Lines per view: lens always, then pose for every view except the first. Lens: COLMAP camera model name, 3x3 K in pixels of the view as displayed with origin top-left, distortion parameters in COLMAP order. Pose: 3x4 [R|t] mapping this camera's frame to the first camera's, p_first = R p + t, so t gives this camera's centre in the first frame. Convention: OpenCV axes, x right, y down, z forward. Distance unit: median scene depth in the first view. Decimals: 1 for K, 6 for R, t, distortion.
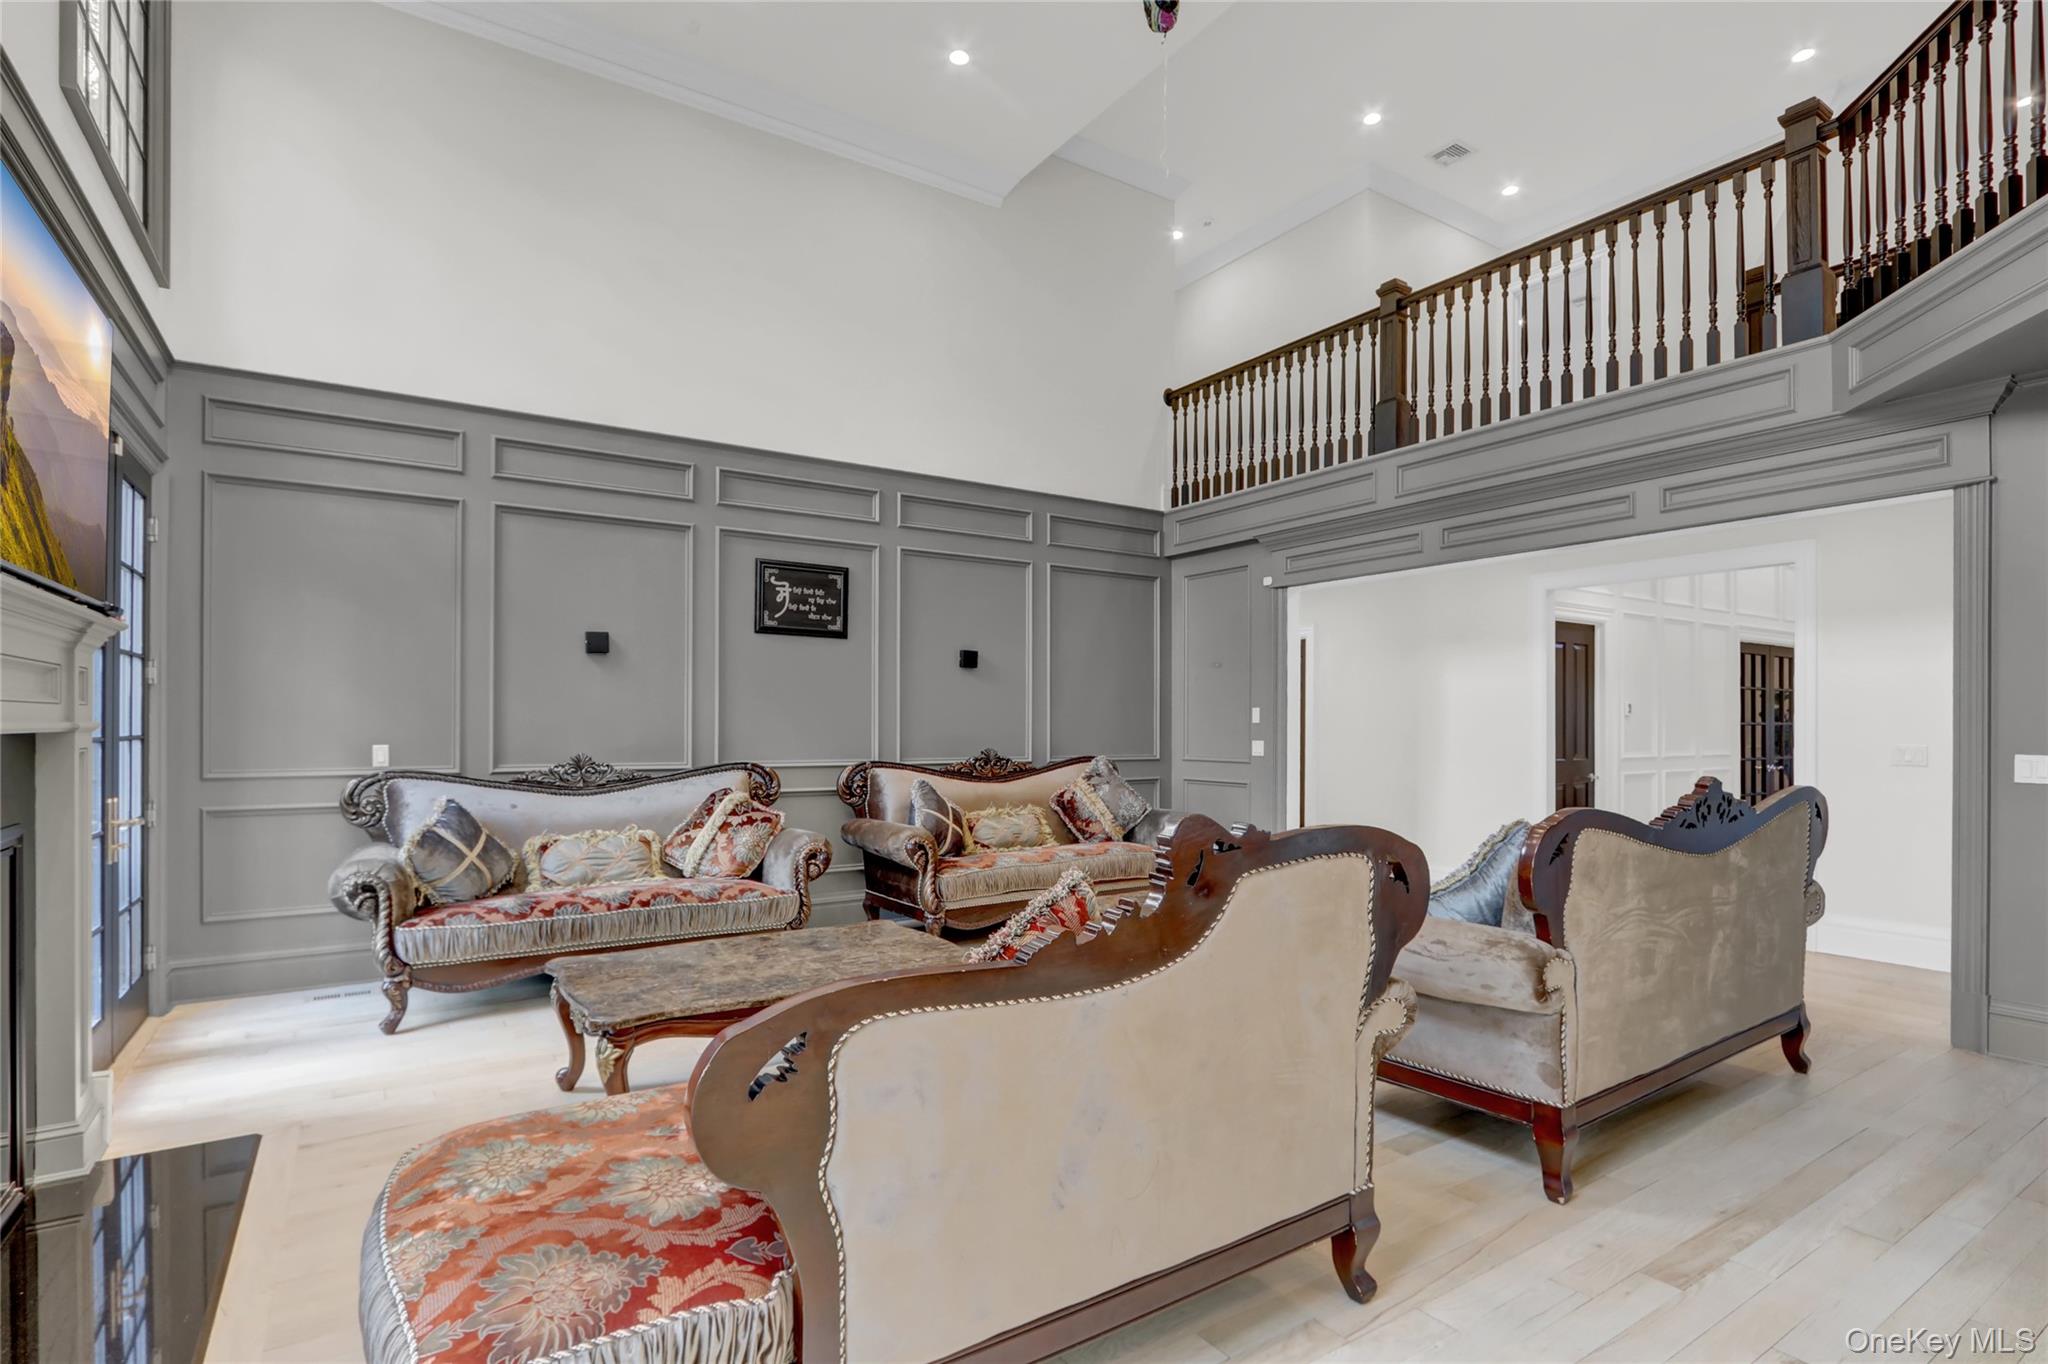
lens RADIAL K [[974.6, 0, 1022.2], [0, 974.6, 724.8], [0, 0, 1]] dist [-0.013499, 0.000079]
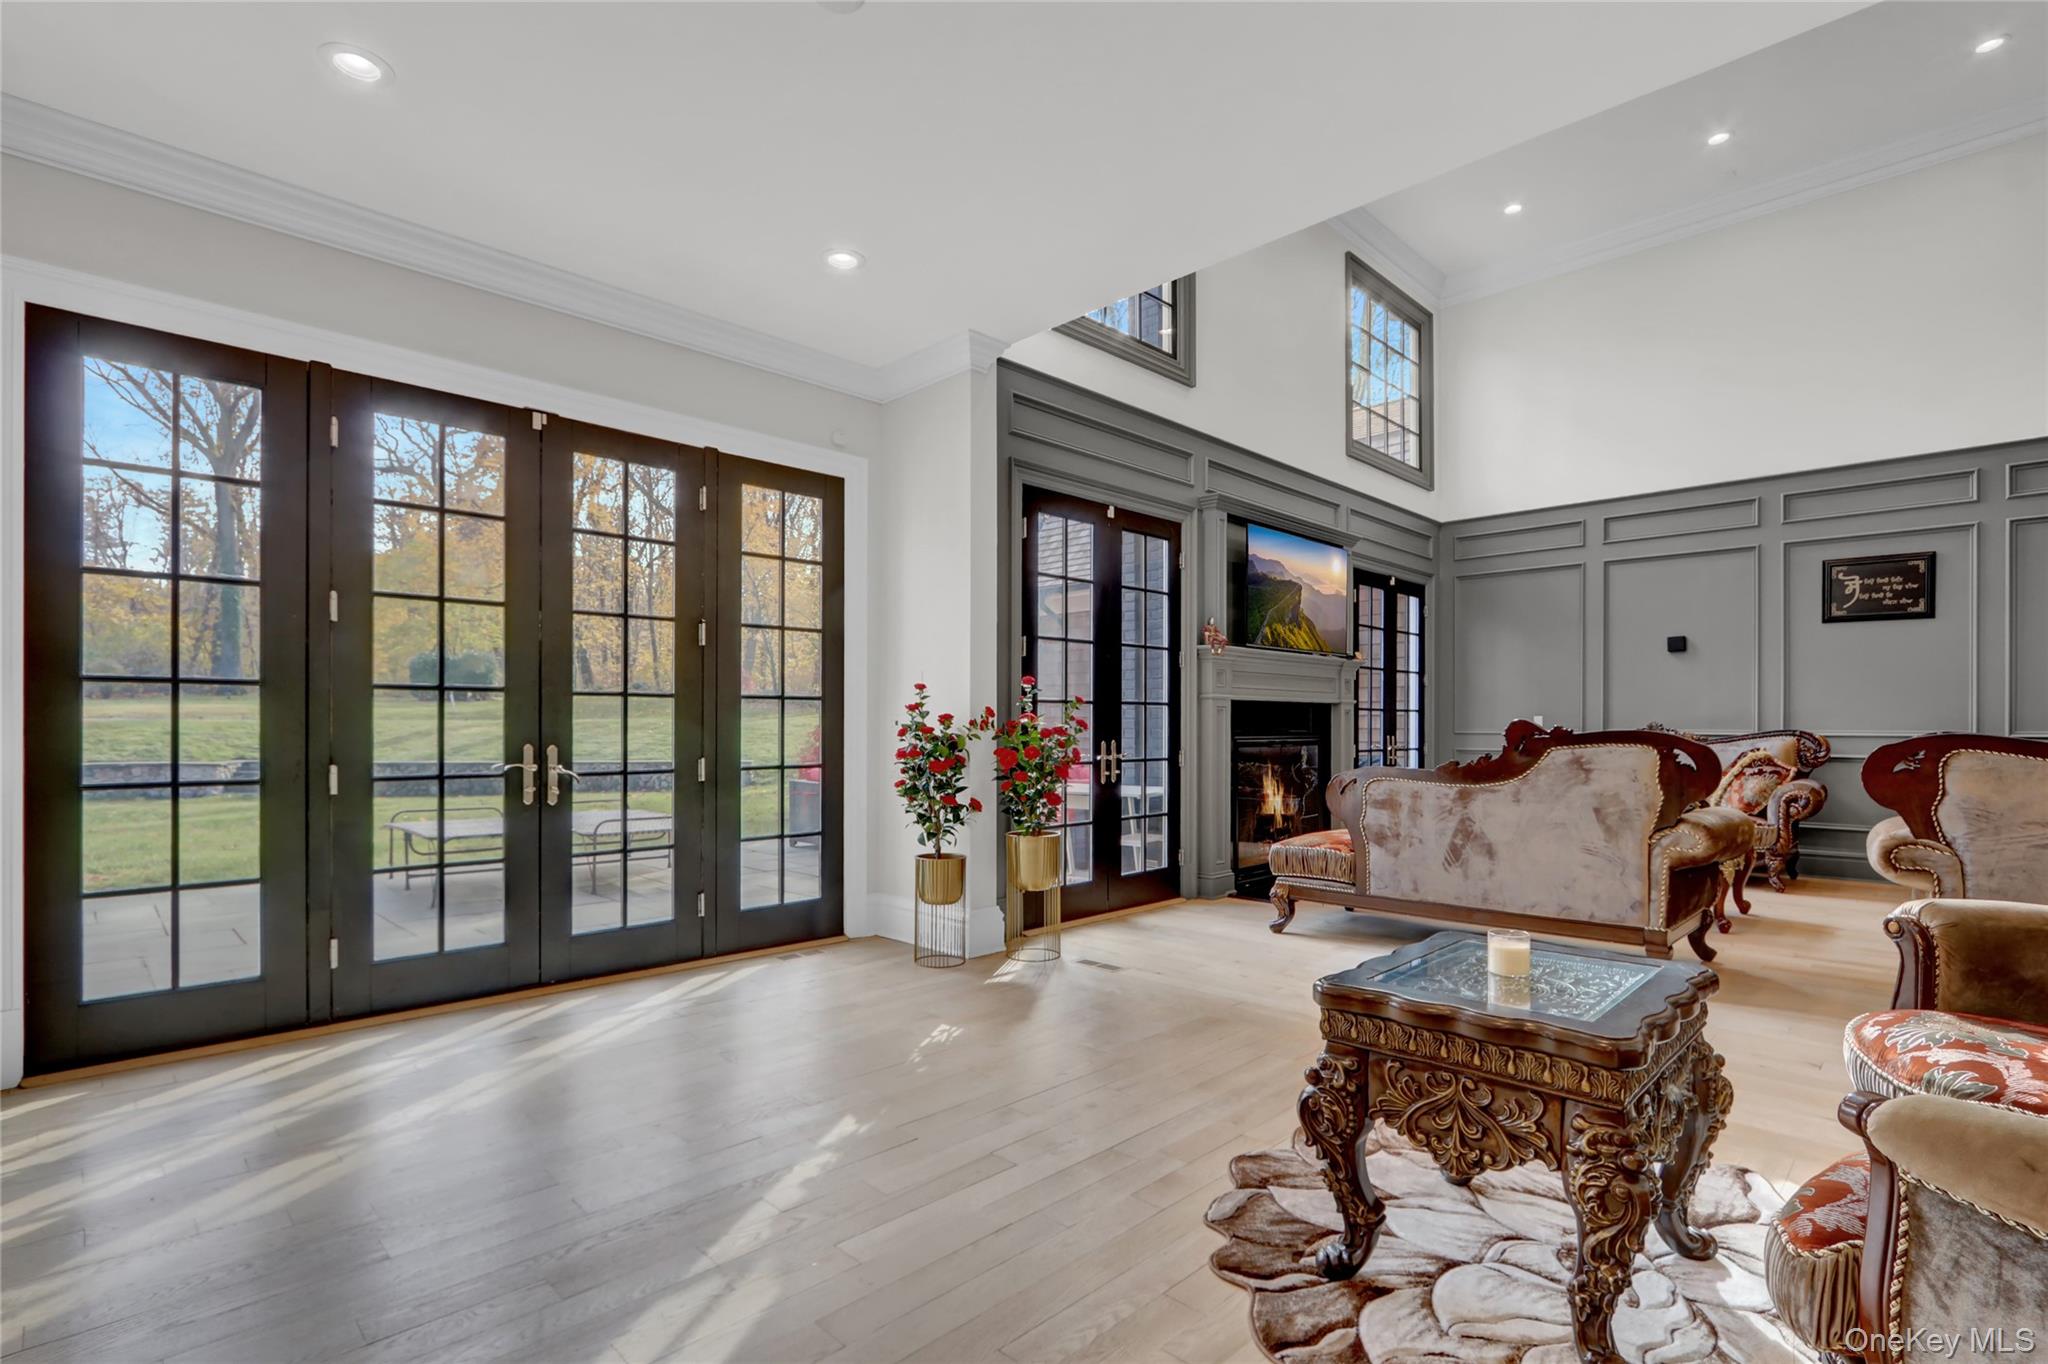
lens RADIAL K [[974.6, 0, 1026.8], [0, 974.6, 720.9], [0, 0, 1]] dist [-0.013499, 0.000079]
pose [[0.221507, -0.004643, -0.975148, 0.659288], [-0.001686, 0.999985, -0.005145, 0.032739], [0.975157, 0.002784, 0.221496, -0.209887]]
